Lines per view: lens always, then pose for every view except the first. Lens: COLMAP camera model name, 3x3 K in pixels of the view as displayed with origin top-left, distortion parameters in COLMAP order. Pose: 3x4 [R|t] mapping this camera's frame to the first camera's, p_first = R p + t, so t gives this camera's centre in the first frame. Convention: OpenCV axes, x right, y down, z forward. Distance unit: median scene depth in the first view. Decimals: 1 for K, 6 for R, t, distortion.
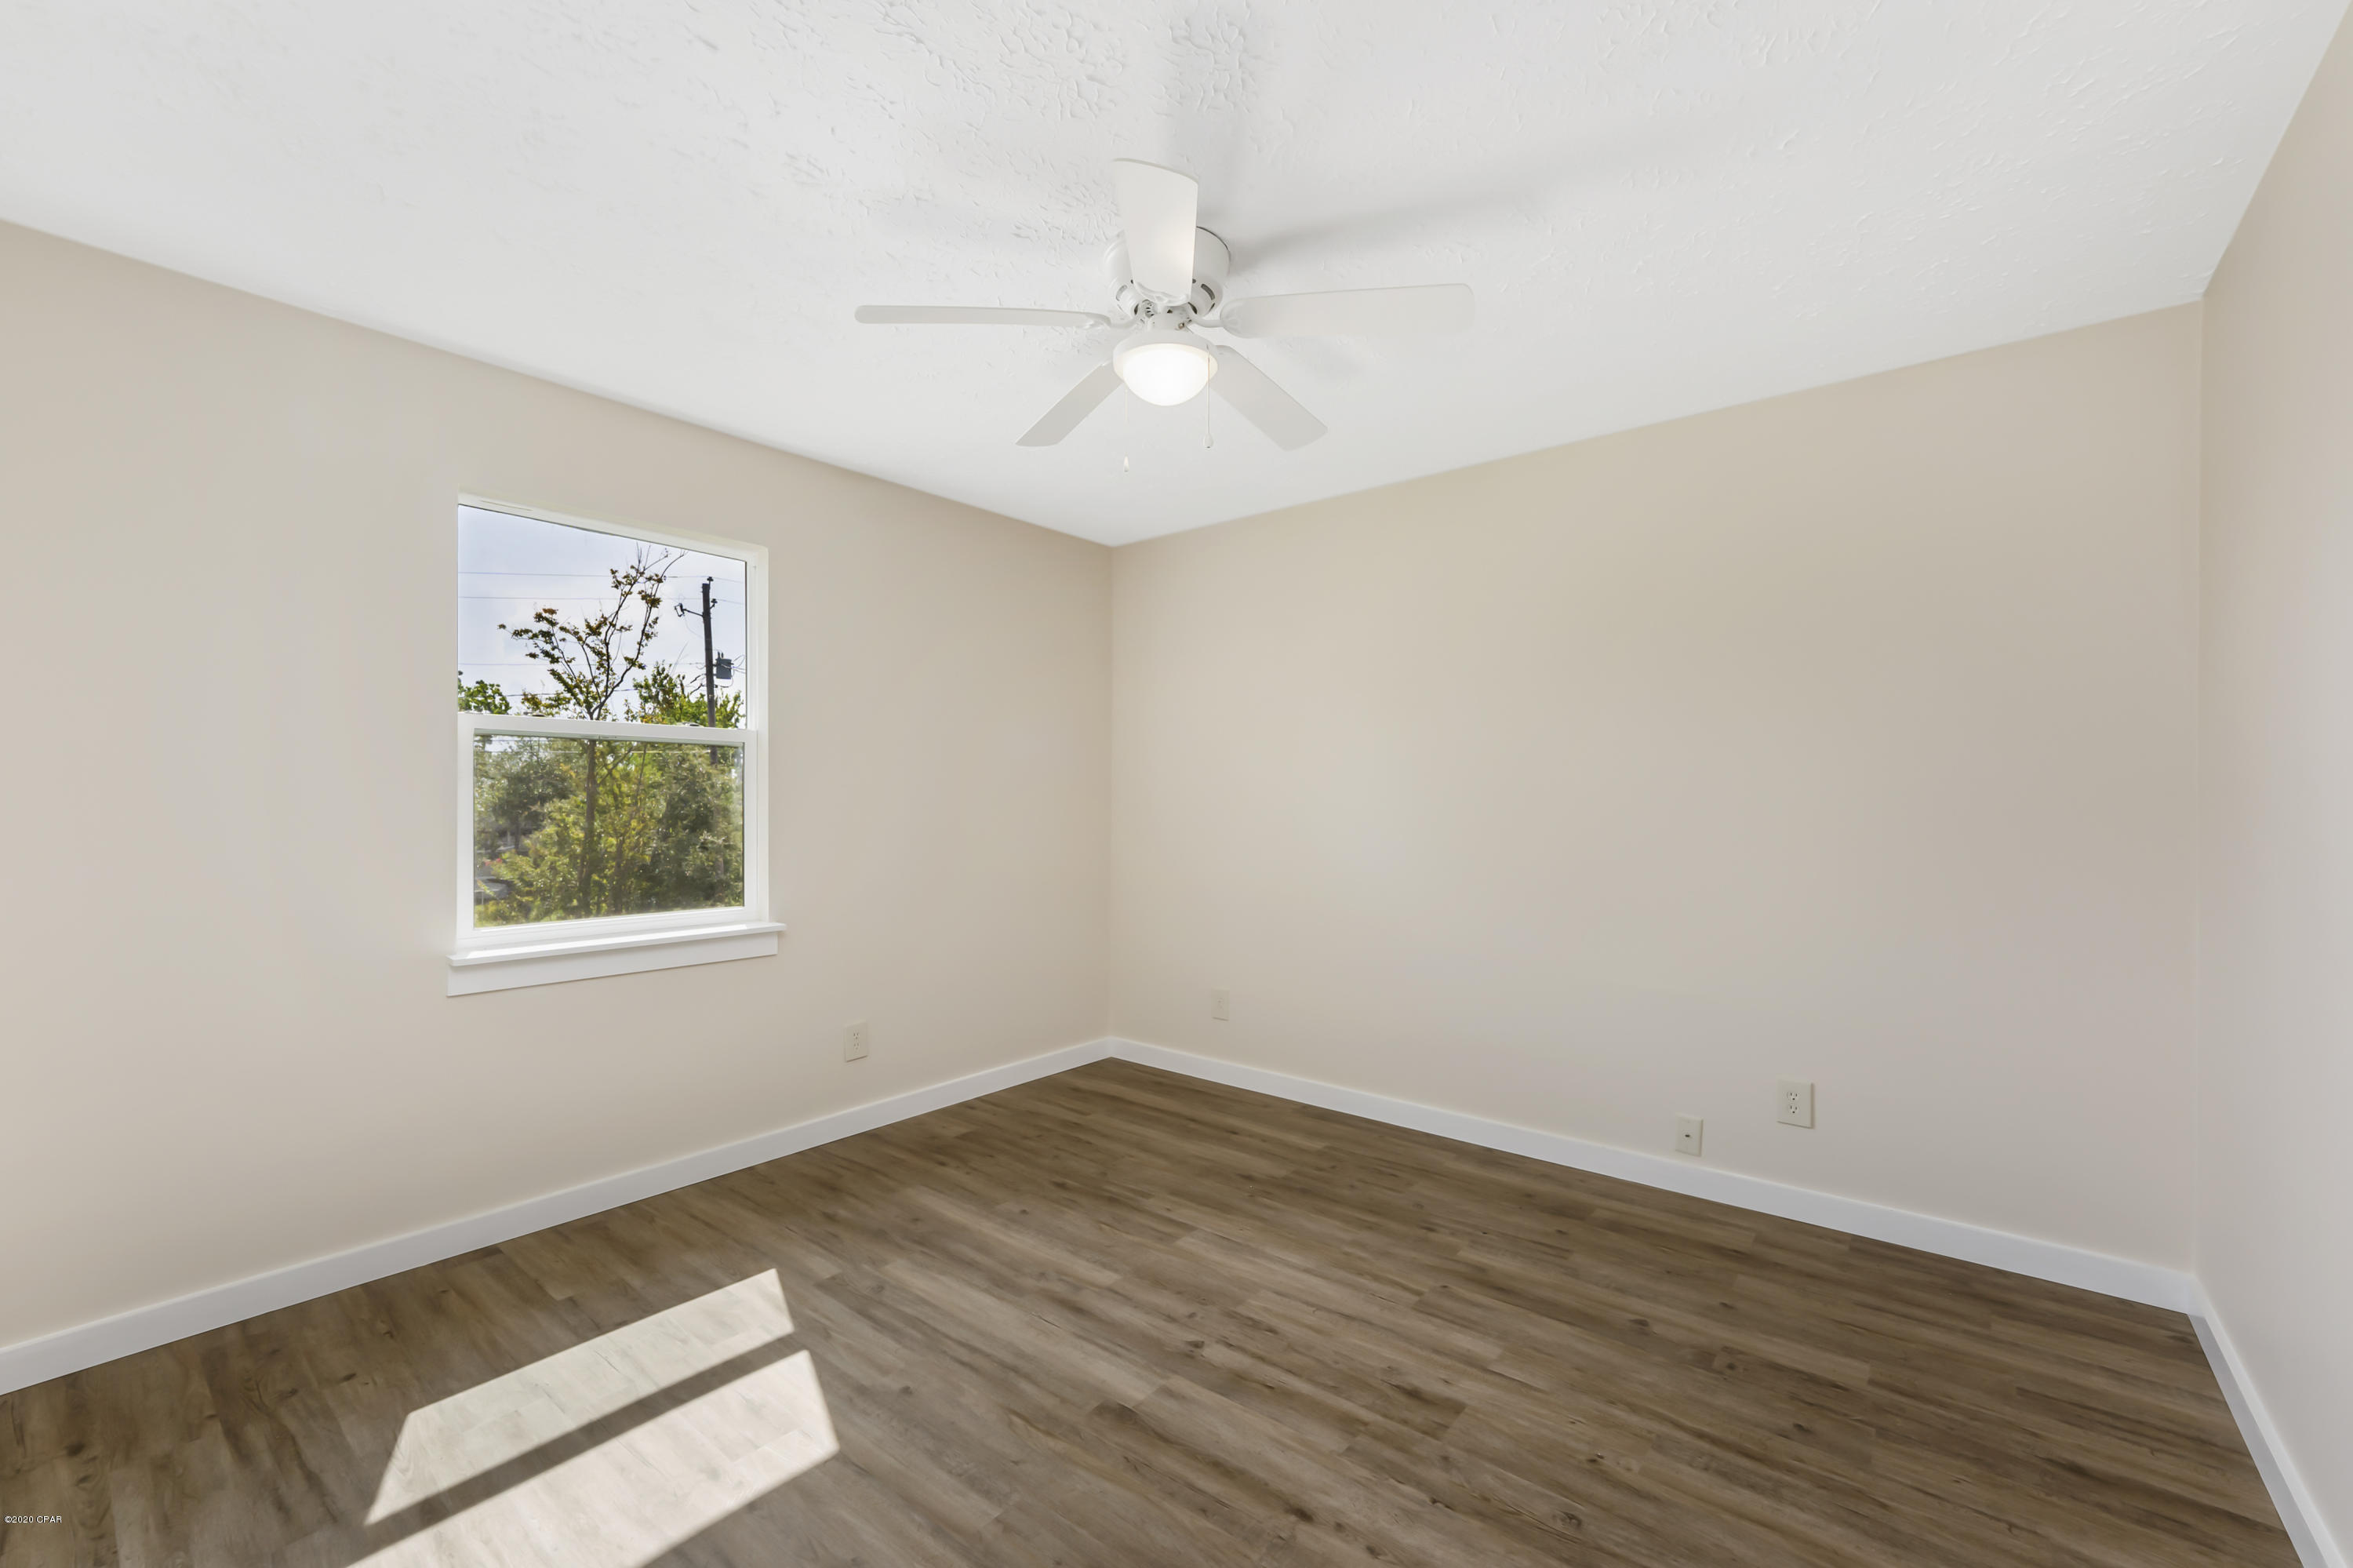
lens RADIAL K [[955.3, 0, 1189.8], [0, 955.3, 800.4], [0, 0, 1]] dist [0.009435, 0.000583]
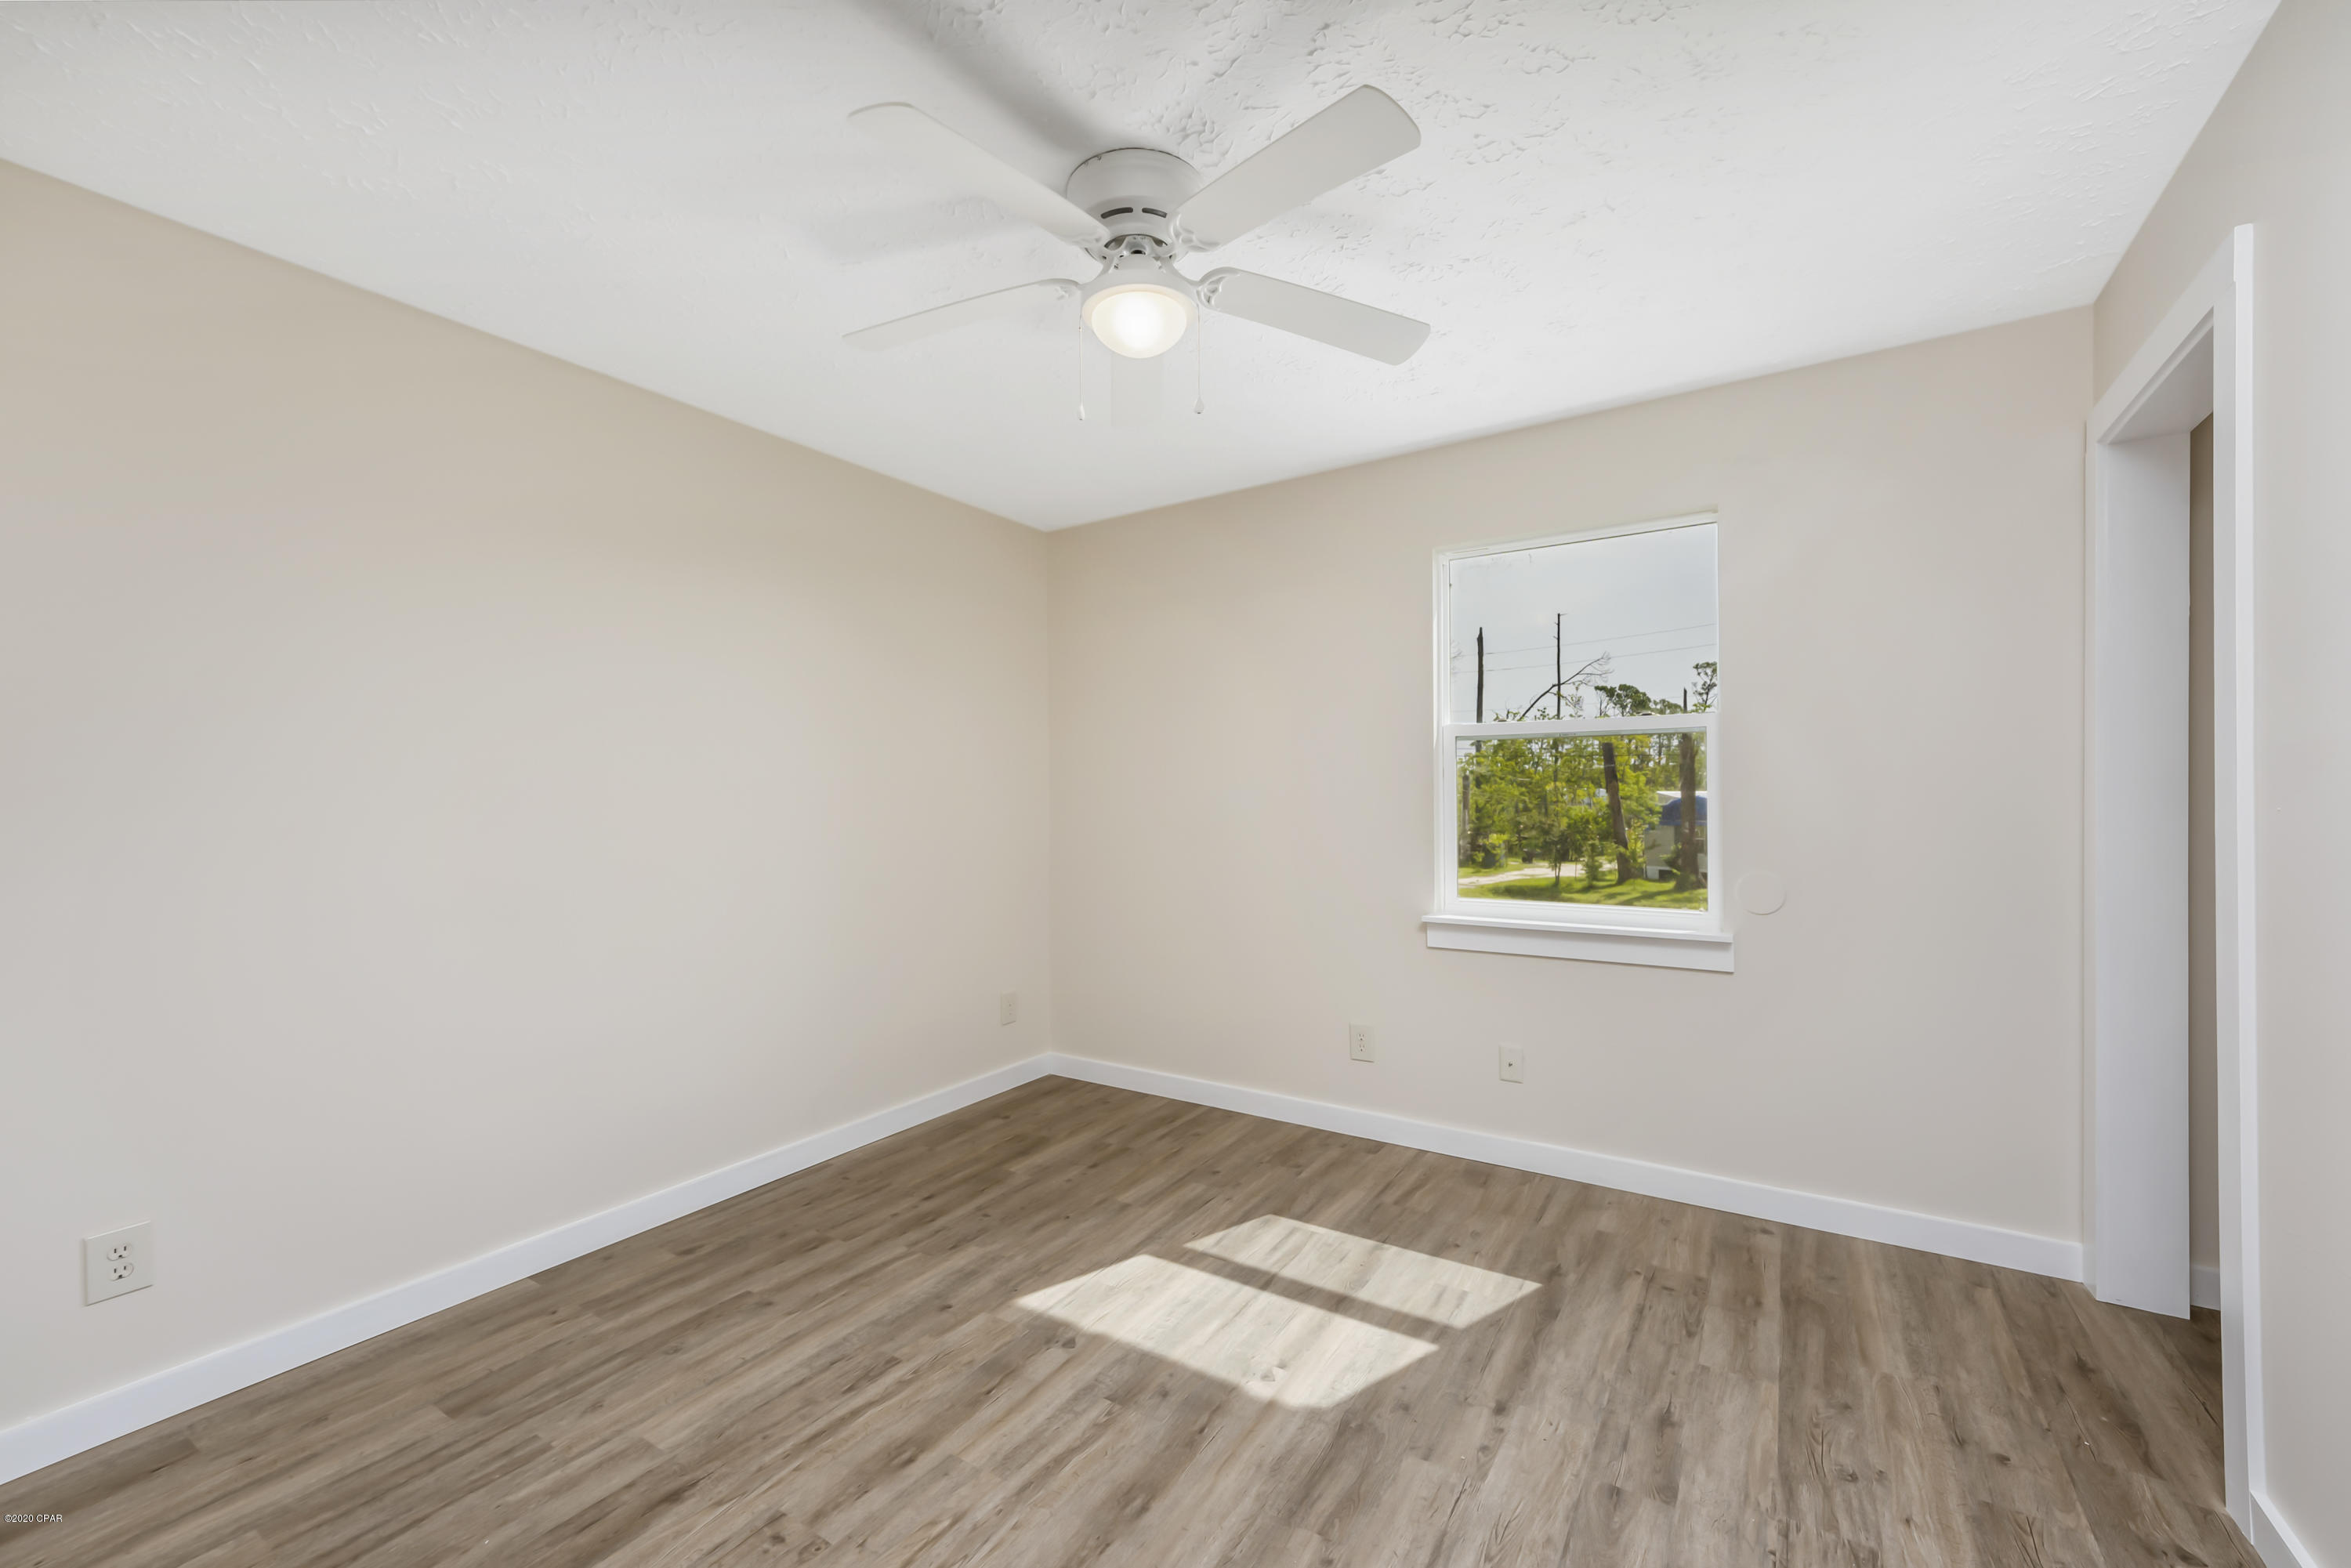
lens RADIAL K [[954.5, 0, 1186.4], [0, 954.5, 776.8], [0, 0, 1]] dist [0.009435, 0.000583]
pose [[0.106348, -0.012197, -0.994254, 0.468135], [-0.000270, 0.999924, -0.012296, -0.002518], [0.994329, 0.001576, 0.106337, 0.536844]]
